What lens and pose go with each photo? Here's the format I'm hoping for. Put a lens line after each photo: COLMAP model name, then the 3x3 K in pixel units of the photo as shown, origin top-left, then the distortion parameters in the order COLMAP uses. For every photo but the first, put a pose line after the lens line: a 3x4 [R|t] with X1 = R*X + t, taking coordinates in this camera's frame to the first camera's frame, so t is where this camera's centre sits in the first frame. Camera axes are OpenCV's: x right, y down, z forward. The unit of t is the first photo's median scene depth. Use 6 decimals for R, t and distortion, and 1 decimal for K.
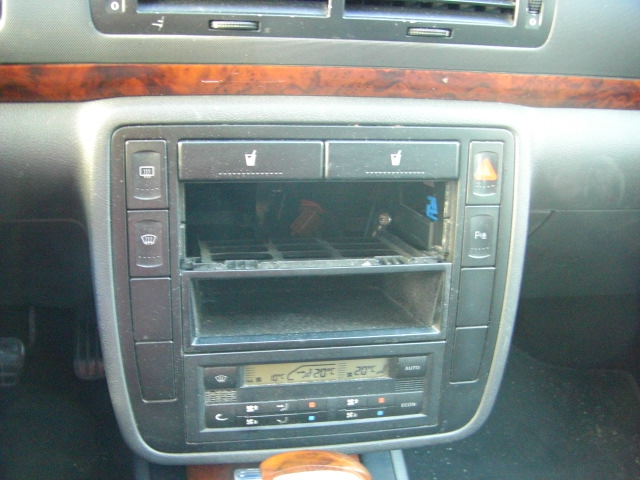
lens RADIAL K [[708.3, 0, 299.4], [0, 708.3, 265.0], [0, 0, 1]] dist [-0.156809, 0.000000]
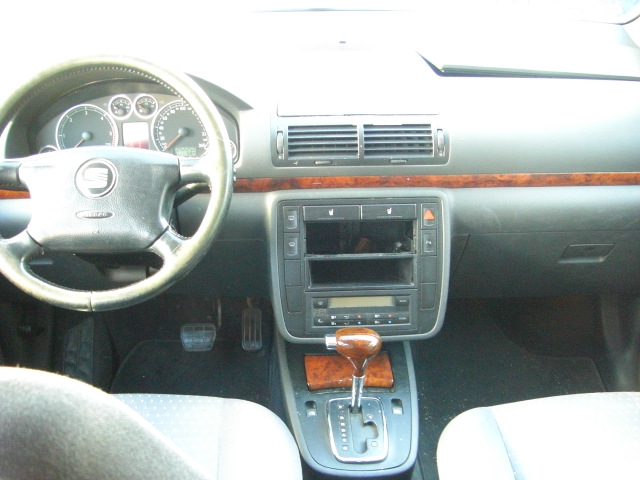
lens RADIAL K [[708.3, 0, 317.3], [0, 708.3, 240.8], [0, 0, 1]] dist [-0.156809, 0.000000]
pose [[0.990847, -0.024959, -0.132664, 0.201379], [0.002002, 0.985368, -0.170430, 0.356680], [0.134976, 0.168605, 0.976398, -1.378974]]
